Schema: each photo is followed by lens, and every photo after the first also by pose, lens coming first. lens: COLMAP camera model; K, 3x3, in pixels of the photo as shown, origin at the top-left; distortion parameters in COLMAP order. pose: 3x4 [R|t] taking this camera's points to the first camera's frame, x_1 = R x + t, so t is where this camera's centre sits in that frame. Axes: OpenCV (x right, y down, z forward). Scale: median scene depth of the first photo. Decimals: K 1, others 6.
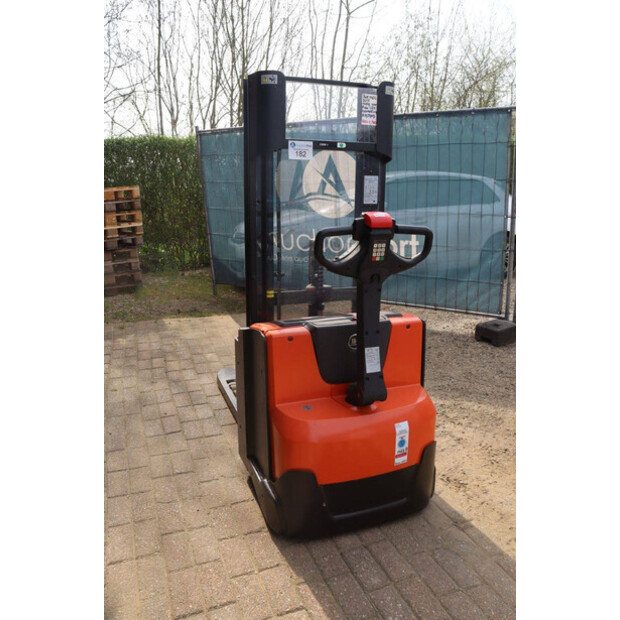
lens RADIAL K [[508.2, 0, 312.1], [0, 508.2, 309.6], [0, 0, 1]] dist [-0.135143, 0.084209]
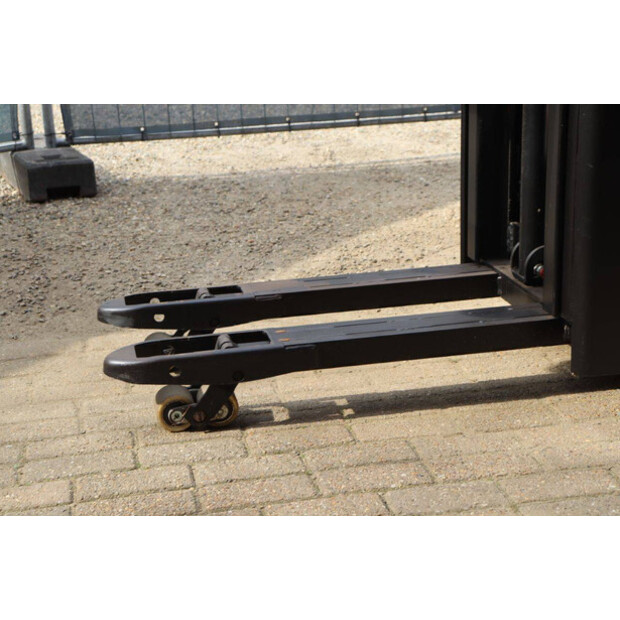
lens RADIAL K [[1198.5, 0, 308.2], [0, 1198.5, 306.2], [0, 0, 1]] dist [0.259807, 0.000000]
pose [[0.167522, -0.295031, 0.940688, -1.329526], [0.282650, 0.928489, 0.240869, -0.087256], [-0.944481, 0.225535, 0.238933, 1.150242]]
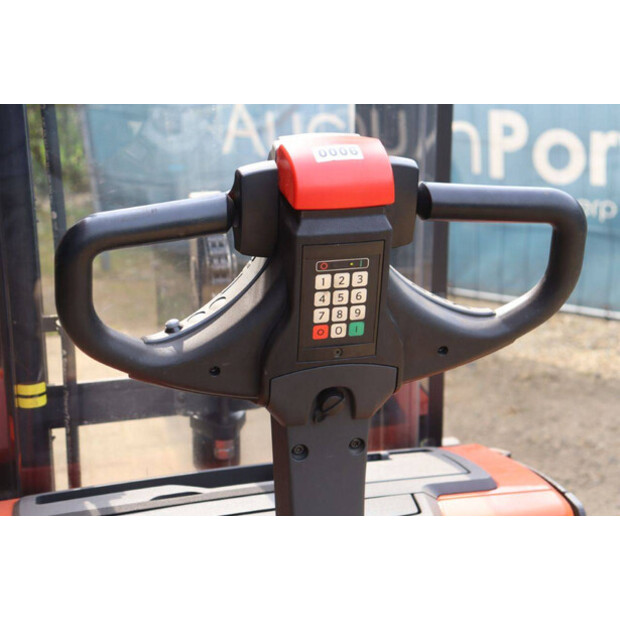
lens RADIAL K [[1173.6, 0, 314.7], [0, 1173.6, 310.9], [0, 0, 1]] dist [0.274987, 0.000000]
pose [[0.995317, 0.010027, -0.096141, 0.150145], [-0.005704, 0.998965, 0.045133, -0.117802], [0.096494, -0.044373, 0.994344, 0.381542]]
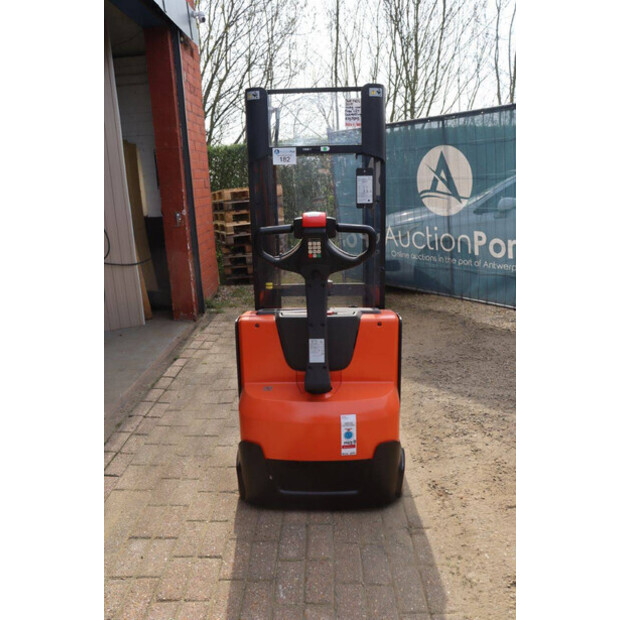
lens RADIAL K [[508.2, 0, 309.2], [0, 508.2, 308.7], [0, 0, 1]] dist [-0.135143, 0.084209]
pose [[0.915859, 0.065389, -0.396140, 0.478666], [-0.062835, 0.997835, 0.019434, -0.008137], [0.396553, 0.007092, 0.917984, 0.011593]]
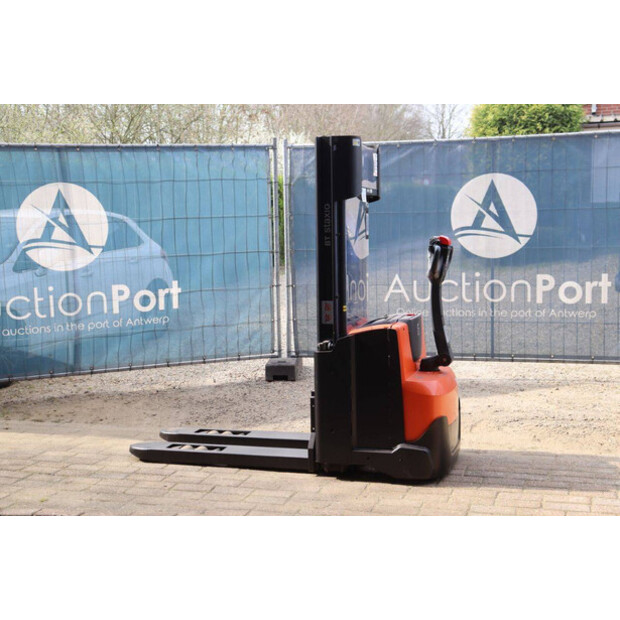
lens RADIAL K [[889.4, 0, 313.8], [0, 889.4, 305.2], [0, 0, 1]] dist [0.063266, 0.000000]
pose [[0.611379, -0.089434, 0.786268, -1.944065], [0.218455, 0.974057, -0.059071, 0.080830], [-0.760587, 0.207879, 0.615055, -0.277410]]
